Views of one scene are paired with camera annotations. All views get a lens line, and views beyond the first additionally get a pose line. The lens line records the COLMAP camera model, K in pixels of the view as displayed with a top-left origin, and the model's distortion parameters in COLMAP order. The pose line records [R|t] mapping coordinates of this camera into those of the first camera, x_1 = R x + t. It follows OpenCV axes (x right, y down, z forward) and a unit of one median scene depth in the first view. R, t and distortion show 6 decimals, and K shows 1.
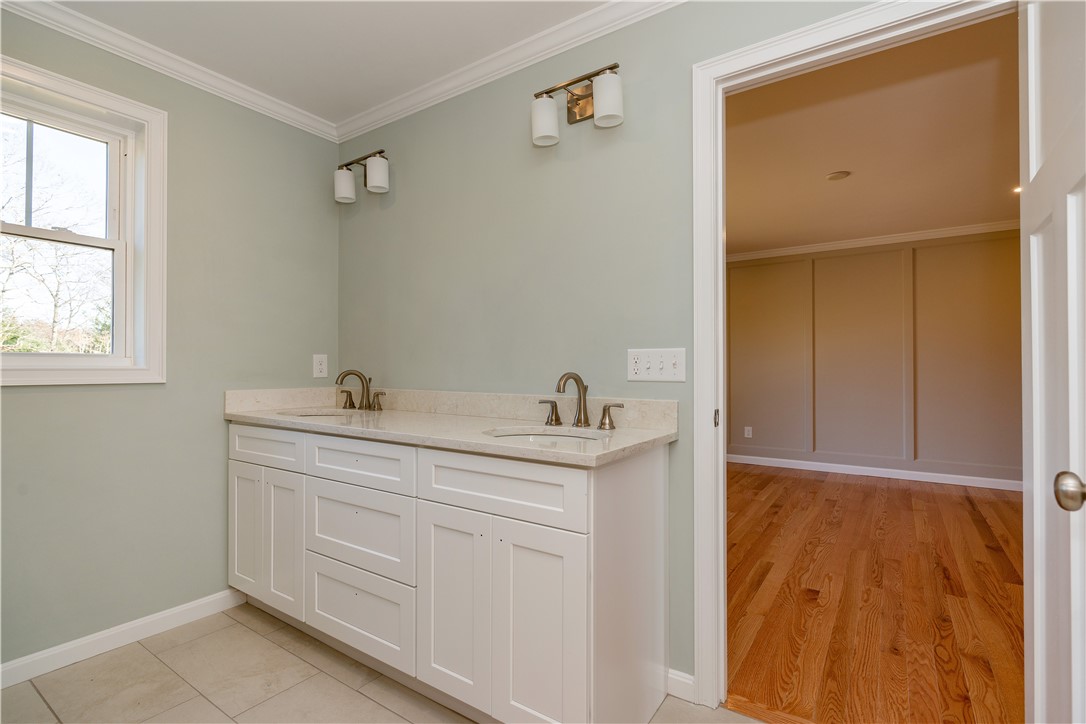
lens RADIAL K [[503.8, 0, 561.9], [0, 503.8, 359.1], [0, 0, 1]] dist [-0.000330, -0.000030]
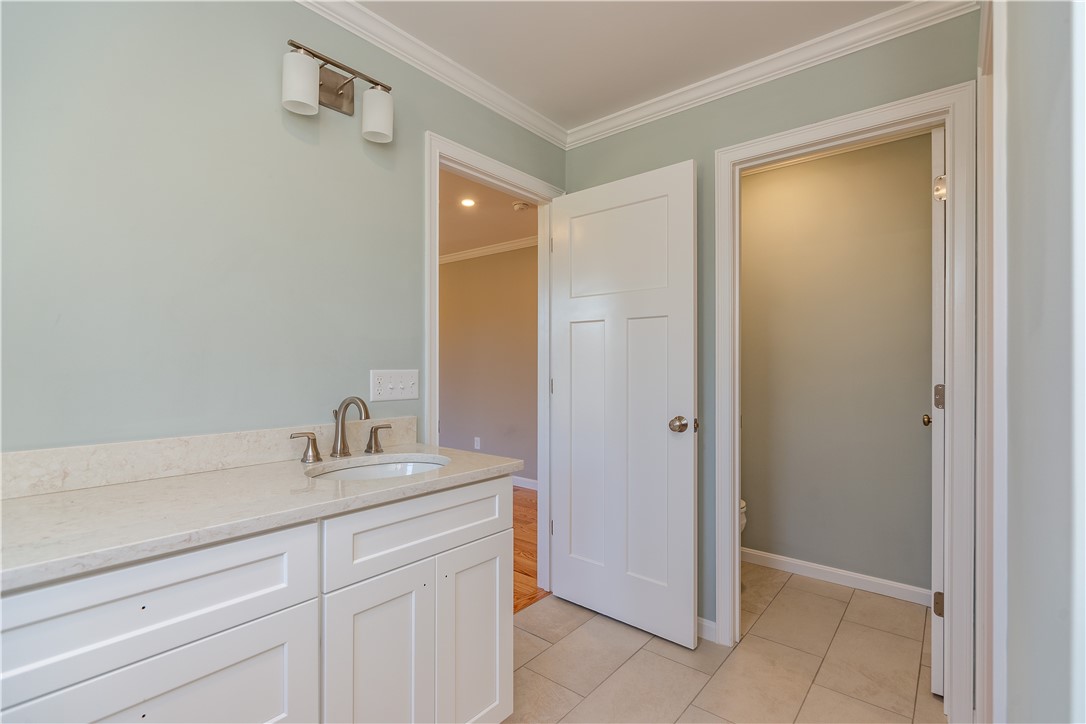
lens RADIAL K [[492.8, 0, 543.8], [0, 492.8, 365.0], [0, 0, 1]] dist [-0.001447, -0.000288]
pose [[0.130745, 0.001535, 0.991415, -0.777165], [-0.016907, 0.999857, 0.000682, -0.035145], [-0.991272, -0.016851, 0.130752, 0.525535]]
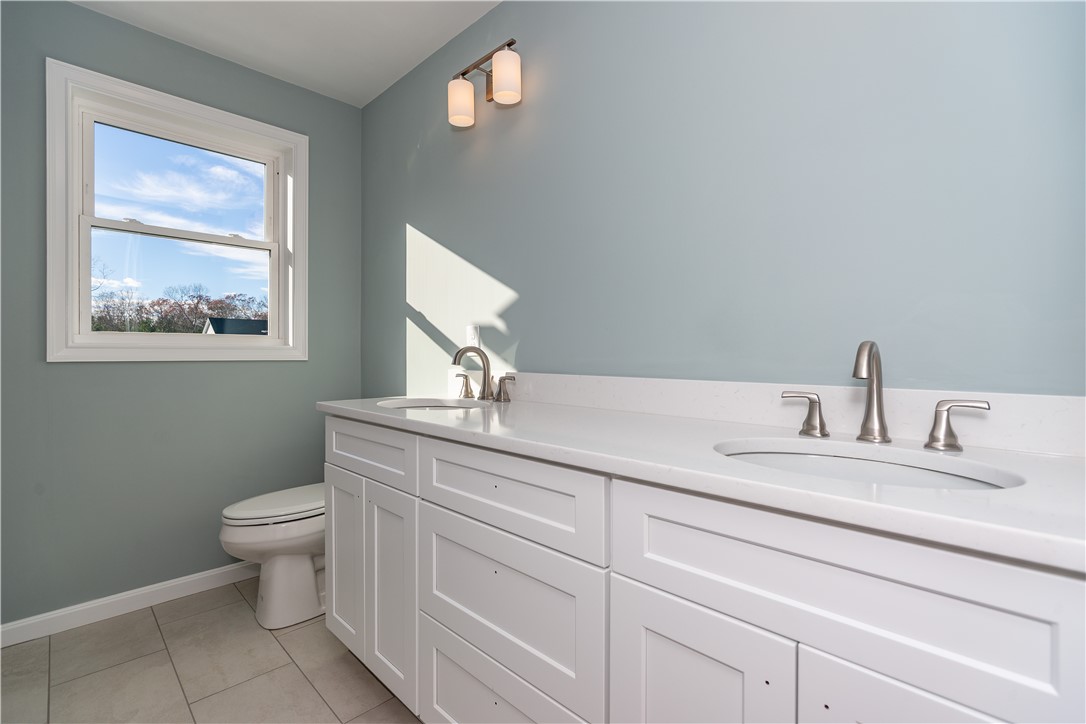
lens RADIAL K [[492.8, 0, 543.8], [0, 492.8, 365.0], [0, 0, 1]] dist [-0.001447, -0.000288]
pose [[0.977215, 0.007375, -0.212124, -0.201766], [-0.000565, 0.999483, 0.032149, 0.030554], [0.212252, -0.031297, 0.976714, 0.388760]]
